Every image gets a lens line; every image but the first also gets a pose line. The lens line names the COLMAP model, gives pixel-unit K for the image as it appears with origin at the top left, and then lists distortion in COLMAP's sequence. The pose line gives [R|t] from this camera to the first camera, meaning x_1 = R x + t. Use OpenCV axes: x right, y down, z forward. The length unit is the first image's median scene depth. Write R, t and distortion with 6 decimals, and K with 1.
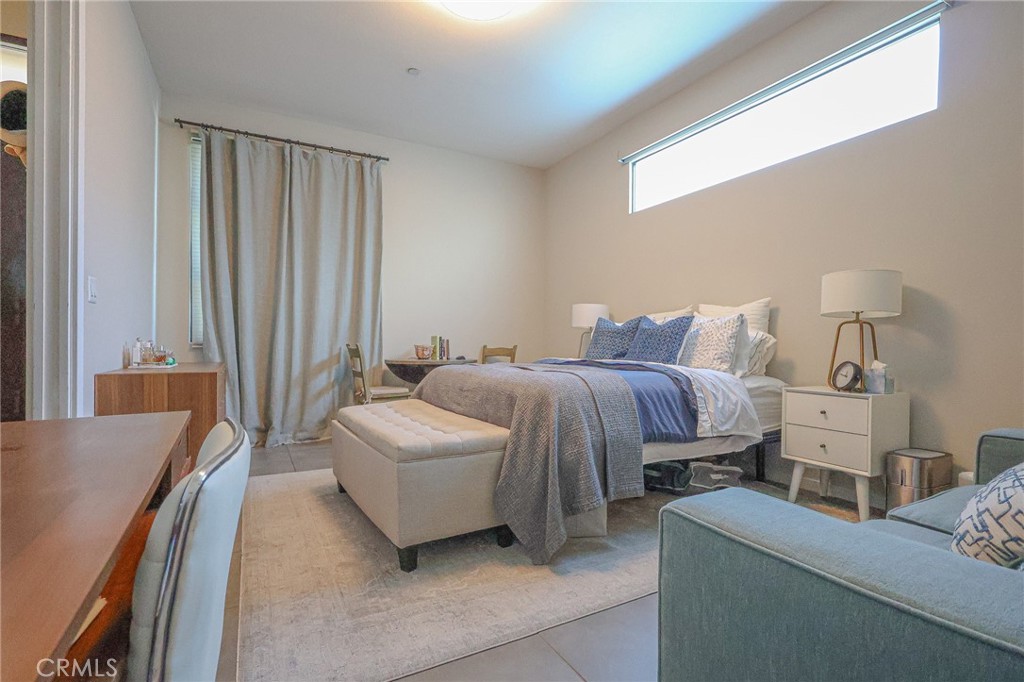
lens RADIAL K [[473.7, 0, 508.6], [0, 473.7, 344.0], [0, 0, 1]] dist [0.000374, 0.000345]
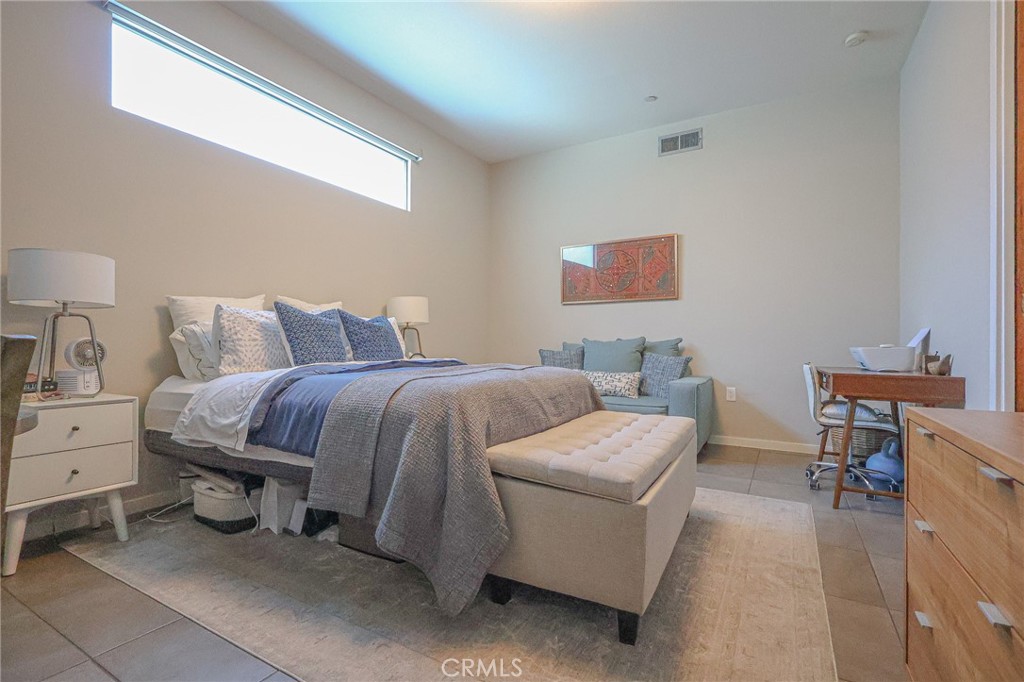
lens RADIAL K [[473.7, 0, 508.6], [0, 473.7, 344.0], [0, 0, 1]] dist [0.000374, 0.000345]
pose [[-0.519160, -0.000166, 0.854677, -0.759412], [-0.001567, 0.999998, -0.000758, 0.003047], [-0.854676, -0.001733, -0.519159, 1.472676]]
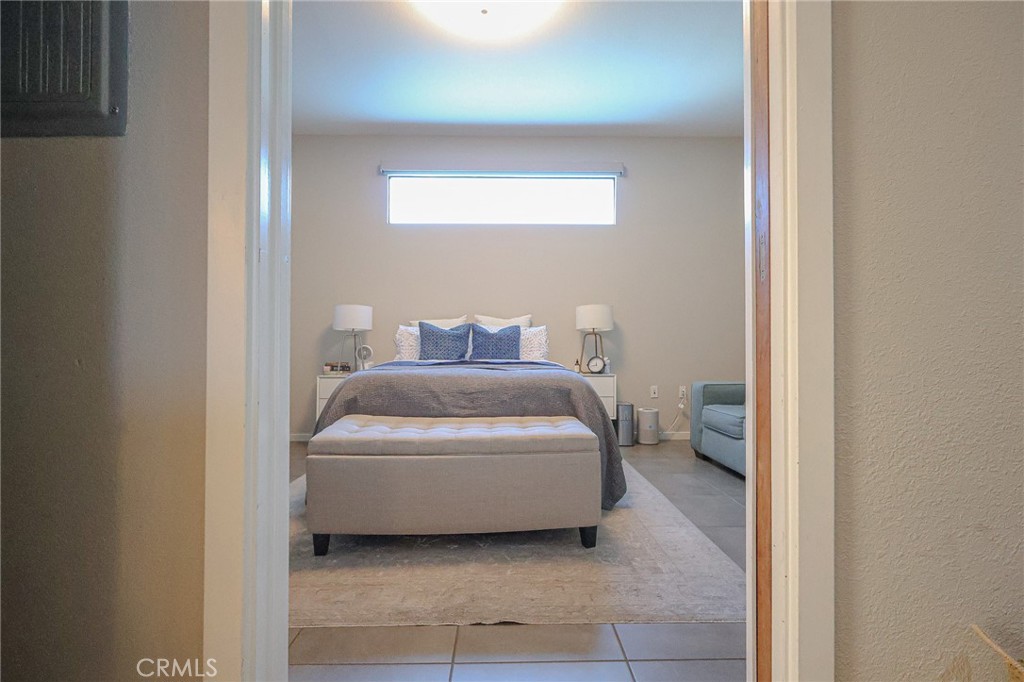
lens RADIAL K [[473.7, 0, 508.6], [0, 473.7, 344.0], [0, 0, 1]] dist [0.000374, 0.000345]
pose [[0.464658, 0.005655, 0.885472, -0.912678], [0.003474, 0.999960, -0.008209, 0.003768], [-0.885483, 0.006890, 0.464620, 0.452624]]
